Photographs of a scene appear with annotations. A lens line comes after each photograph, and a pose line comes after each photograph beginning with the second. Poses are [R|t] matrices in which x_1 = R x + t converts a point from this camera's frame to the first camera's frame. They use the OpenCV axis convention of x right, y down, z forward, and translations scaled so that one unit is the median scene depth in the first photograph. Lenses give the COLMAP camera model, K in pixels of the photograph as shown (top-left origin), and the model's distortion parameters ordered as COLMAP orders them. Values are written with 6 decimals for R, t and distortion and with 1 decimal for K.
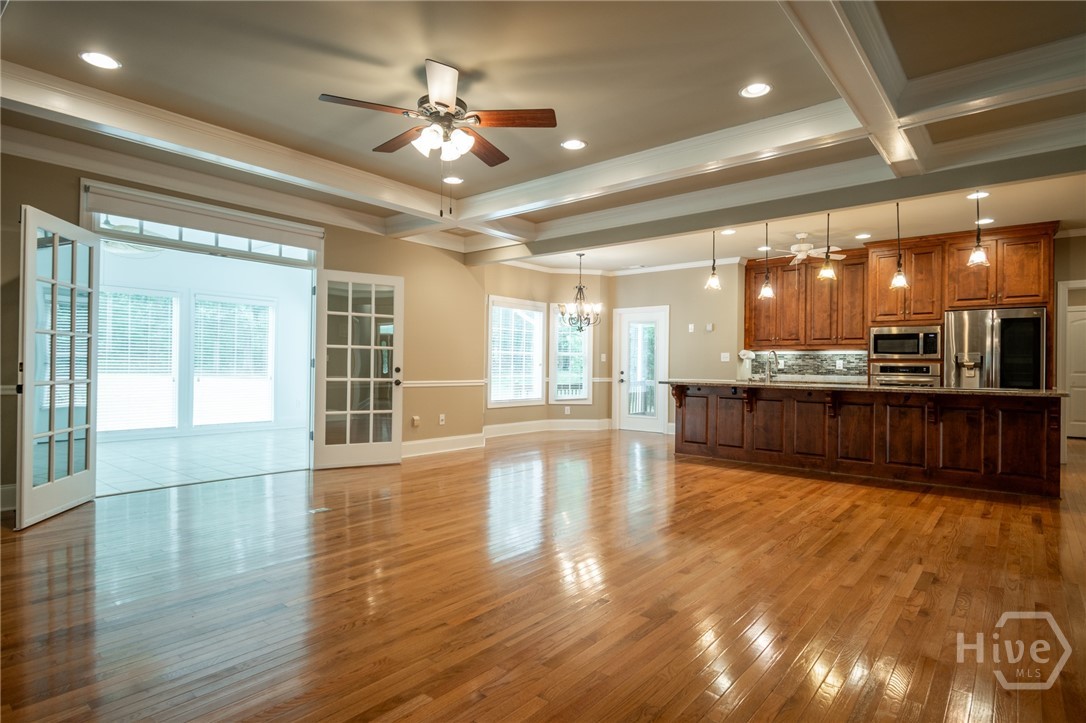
lens RADIAL K [[580.0, 0, 543.0], [0, 580.0, 361.5], [0, 0, 1]] dist [0.000984, -0.003535]
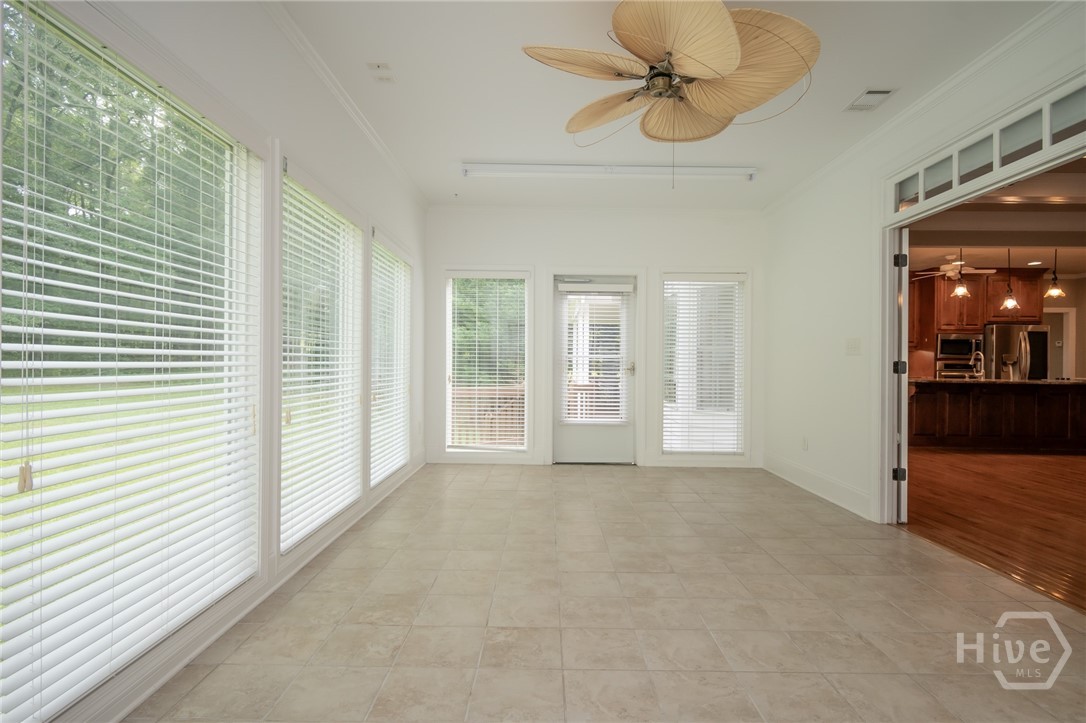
lens RADIAL K [[555.4, 0, 543.0], [0, 555.4, 361.5], [0, 0, 1]] dist [0.000619, 0.000440]
pose [[0.772749, -0.003355, 0.634703, -1.071207], [-0.006681, 0.999888, 0.013421, -0.009357], [-0.634676, -0.014611, 0.772640, 0.713806]]
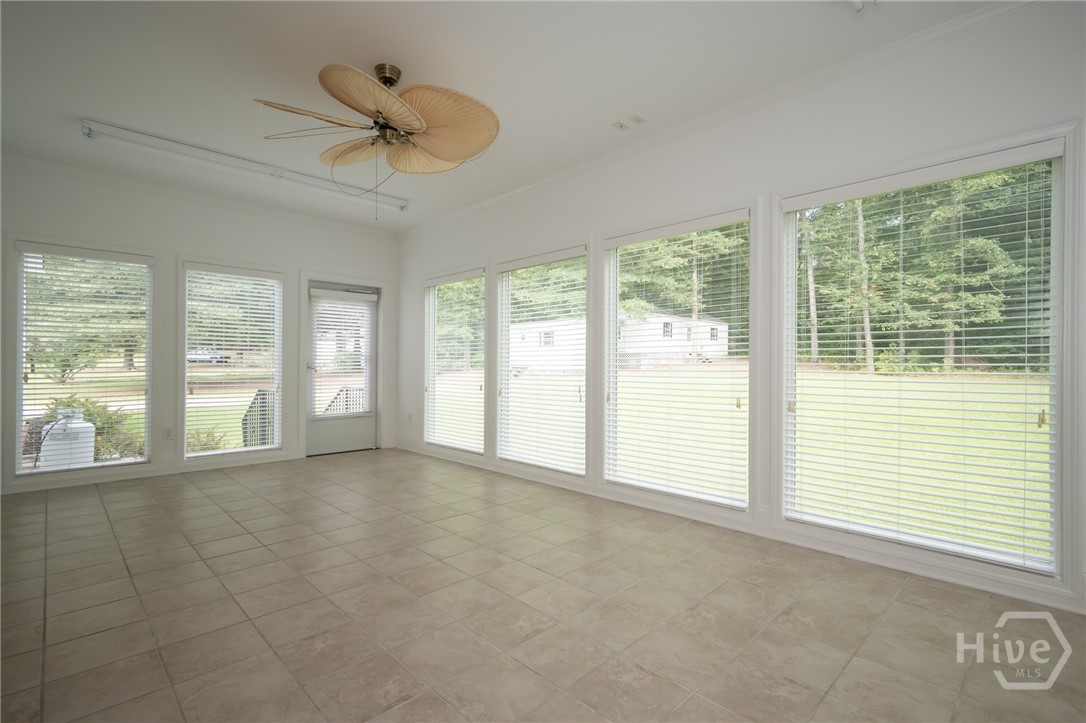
lens RADIAL K [[503.8, 0, 547.9], [0, 503.8, 365.0], [0, 0, 1]] dist [0.018975, -0.010863]
pose [[-0.101861, -0.012562, -0.994719, -0.289875], [0.006343, 0.999892, -0.013277, 0.007808], [0.994778, -0.007662, -0.101770, 1.176128]]
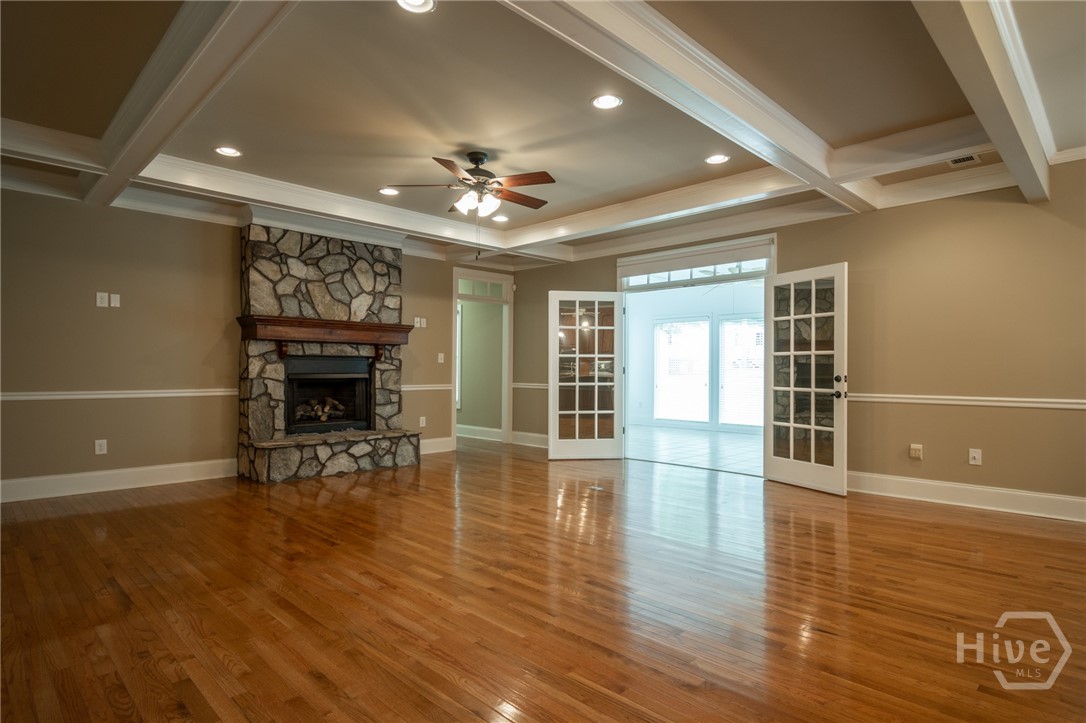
lens RADIAL K [[580.0, 0, 543.0], [0, 580.0, 361.5], [0, 0, 1]] dist [0.000984, -0.003535]
pose [[-0.093792, -0.027806, -0.995203, 0.594114], [0.006268, 0.999574, -0.028519, 0.010744], [0.995572, -0.008912, -0.093578, 0.675743]]
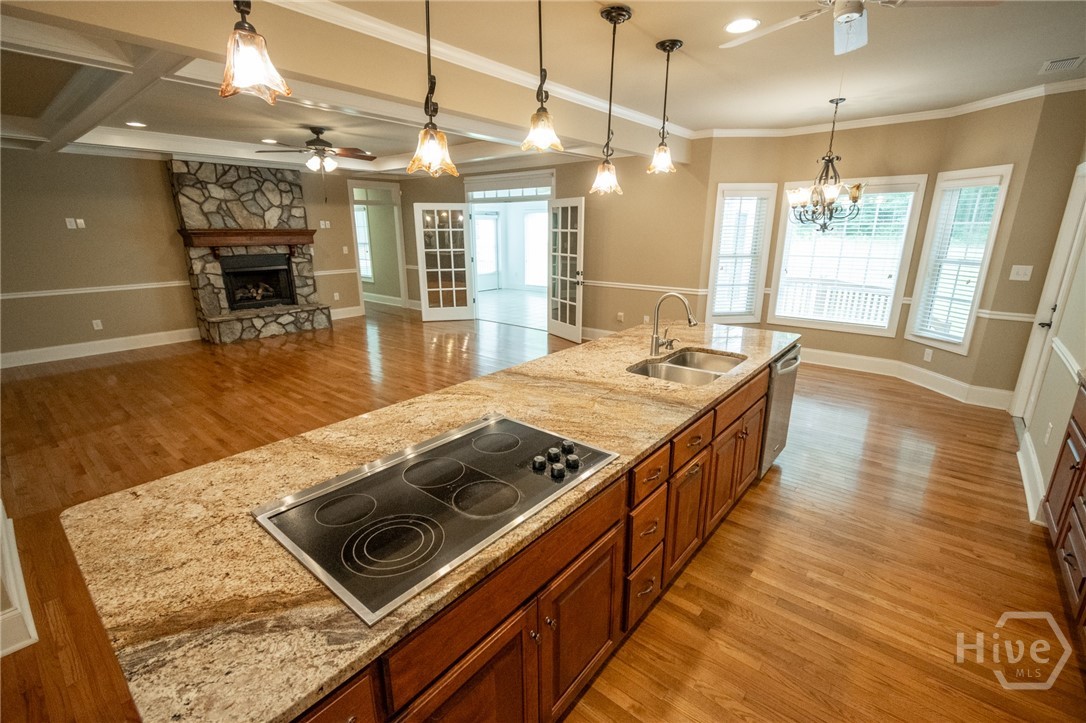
lens RADIAL K [[477.7, 0, 543.0], [0, 477.7, 361.5], [0, 0, 1]] dist [0.015213, -0.010427]
pose [[-0.004435, 0.258743, -0.965936, 0.842555], [0.014139, 0.965865, 0.258659, -0.073008], [0.999890, -0.012510, -0.007942, 0.937244]]
